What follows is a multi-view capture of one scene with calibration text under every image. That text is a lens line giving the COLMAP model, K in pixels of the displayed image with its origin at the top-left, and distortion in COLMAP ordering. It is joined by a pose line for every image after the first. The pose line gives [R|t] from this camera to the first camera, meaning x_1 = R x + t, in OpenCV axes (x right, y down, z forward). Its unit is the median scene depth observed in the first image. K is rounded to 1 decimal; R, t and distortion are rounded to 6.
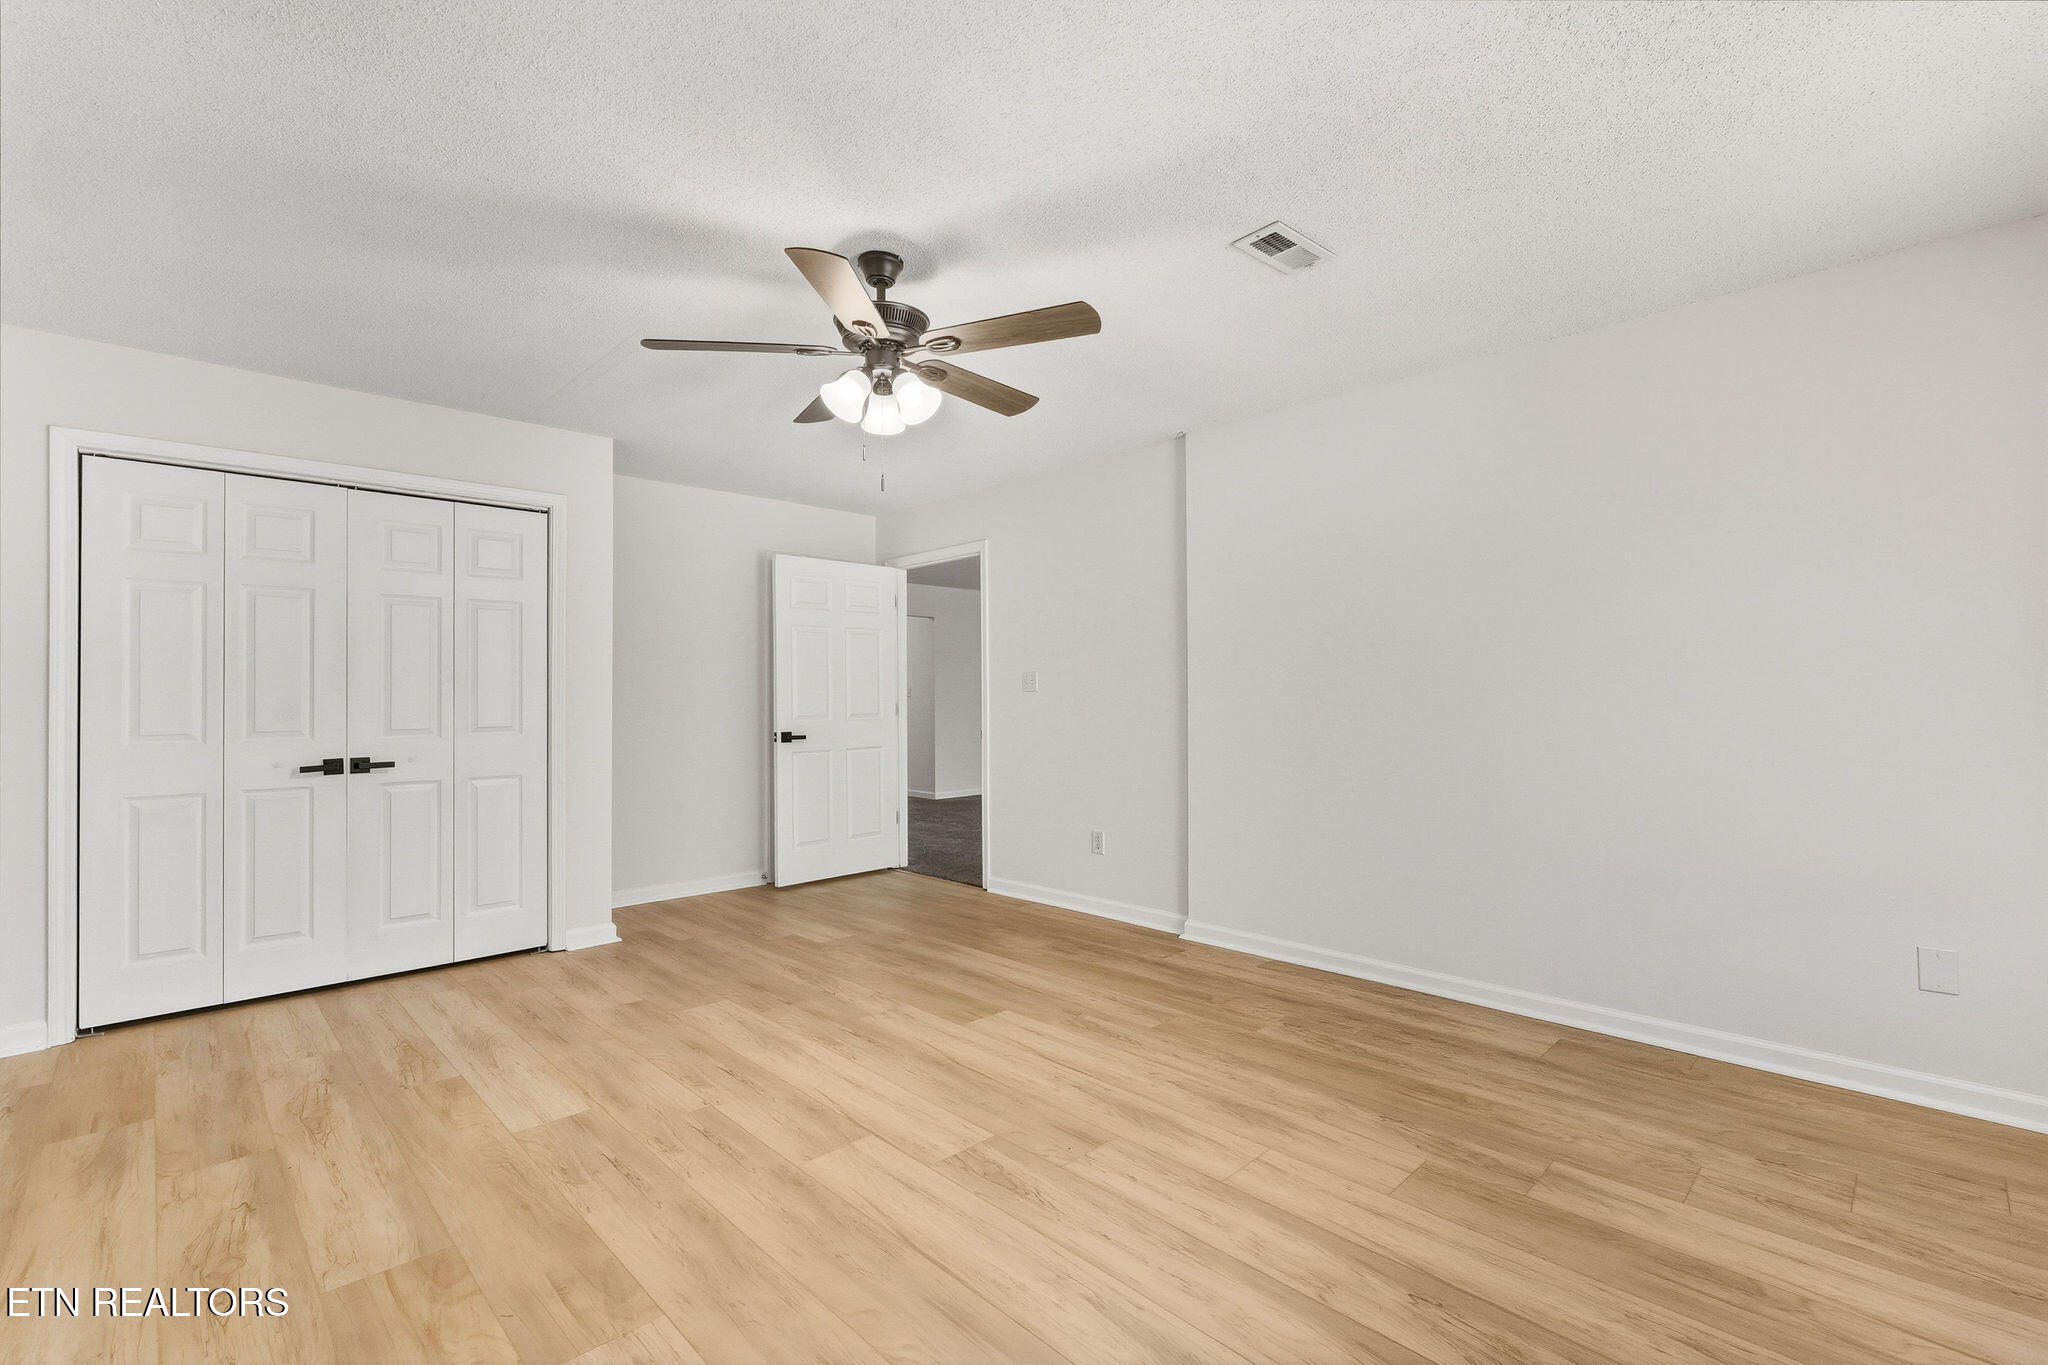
lens RADIAL K [[910.6, 0, 1024.0], [0, 910.6, 682.5], [0, 0, 1]] dist [-0.000641, -0.000037]
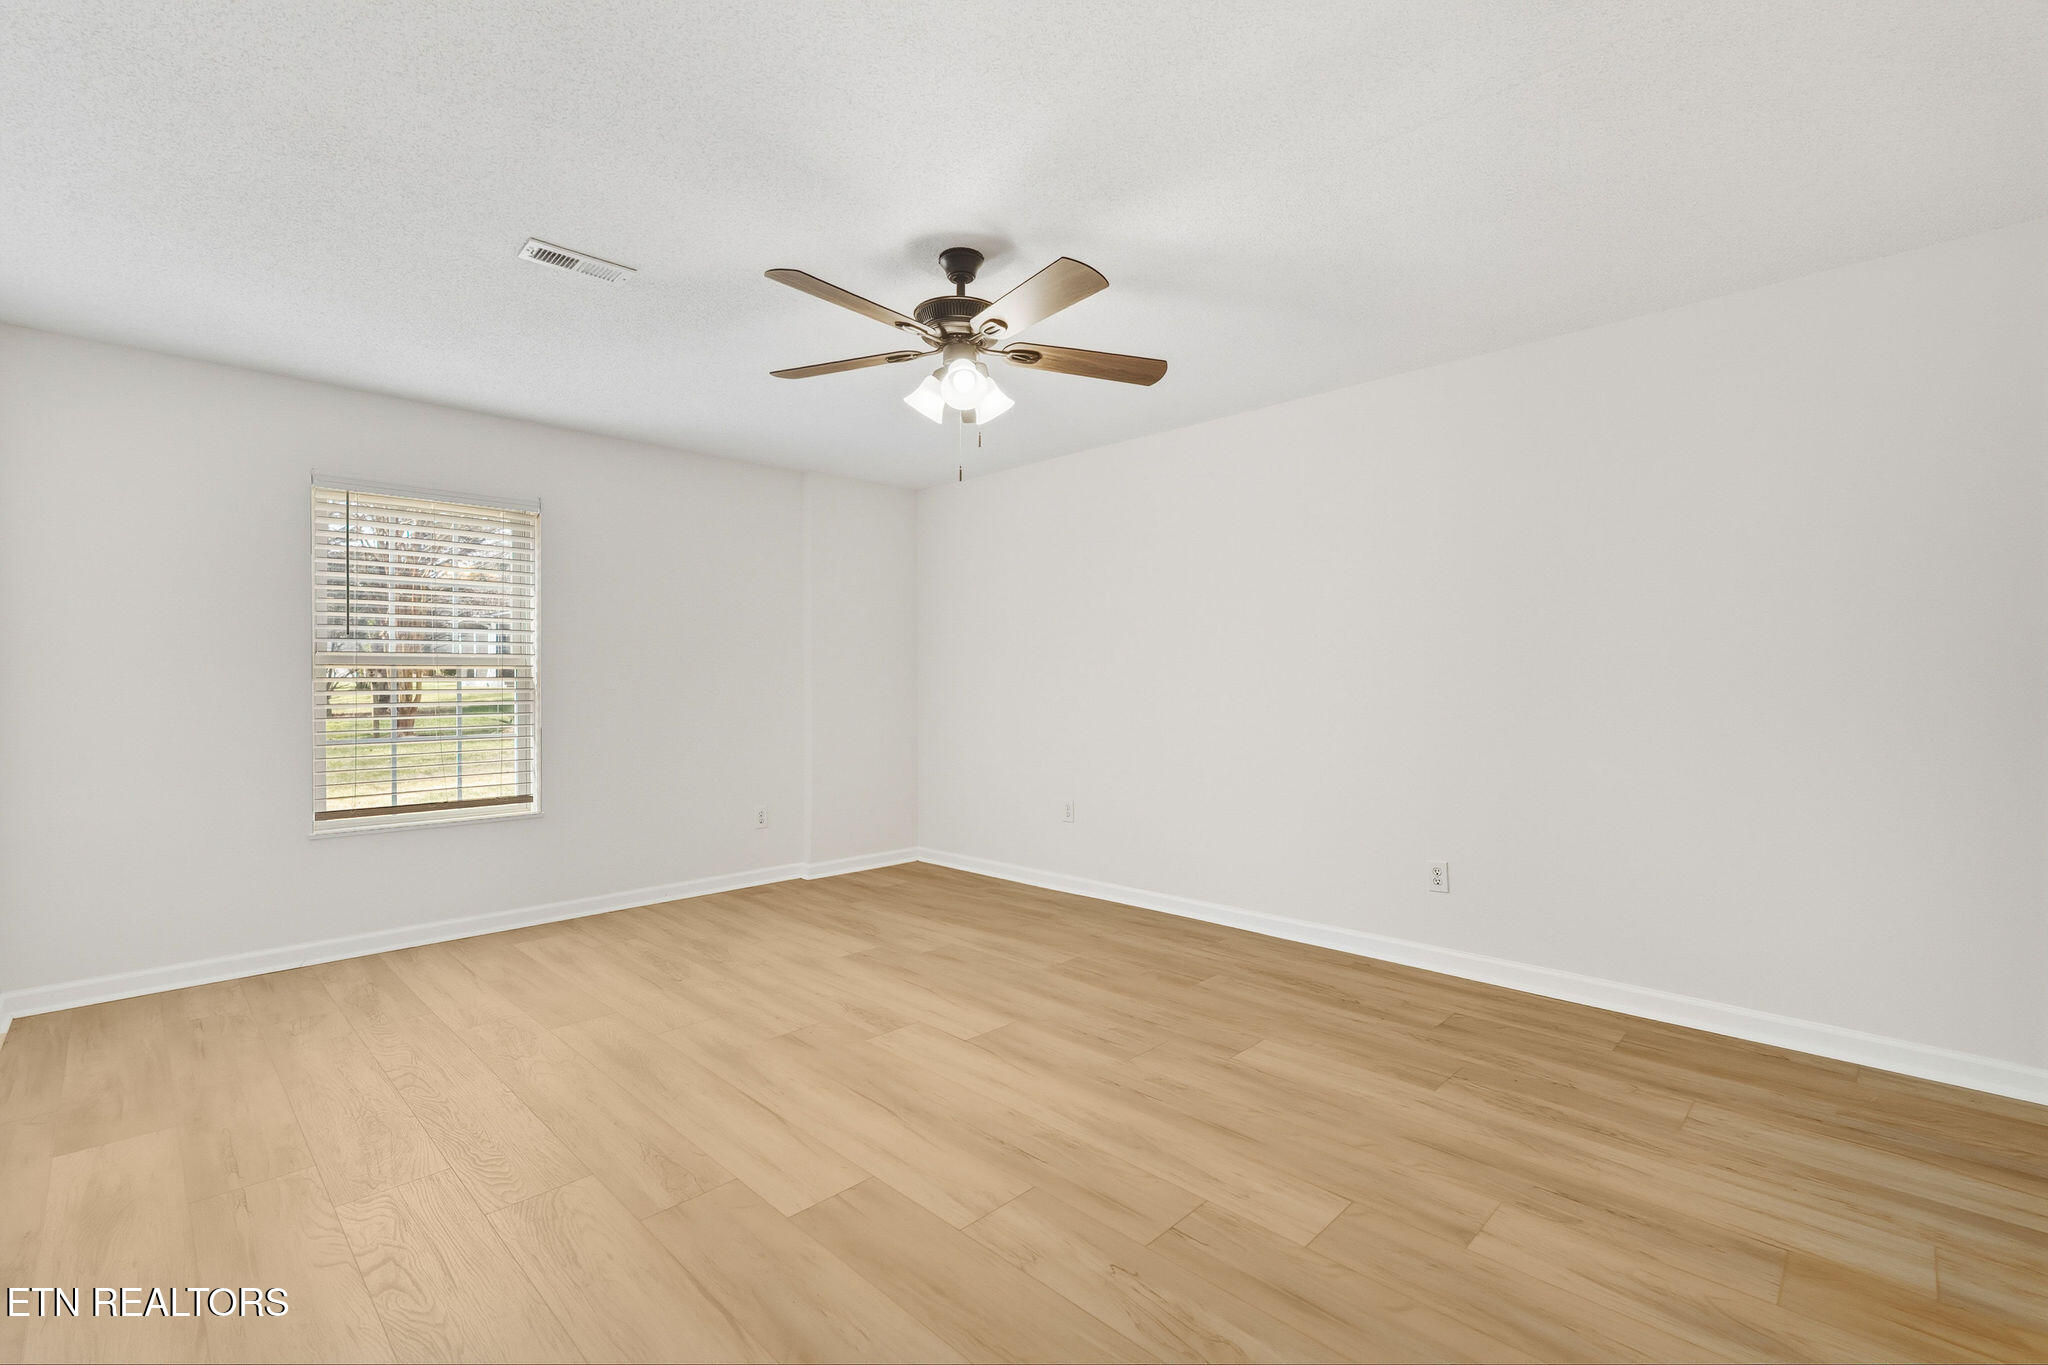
lens RADIAL K [[910.6, 0, 1024.0], [0, 910.6, 682.5], [0, 0, 1]] dist [-0.000641, -0.000037]
pose [[-0.999826, 0.009631, -0.015991, -0.206374], [0.010017, 0.999657, -0.024188, 0.043288], [0.015752, -0.024344, -0.999580, 2.009644]]
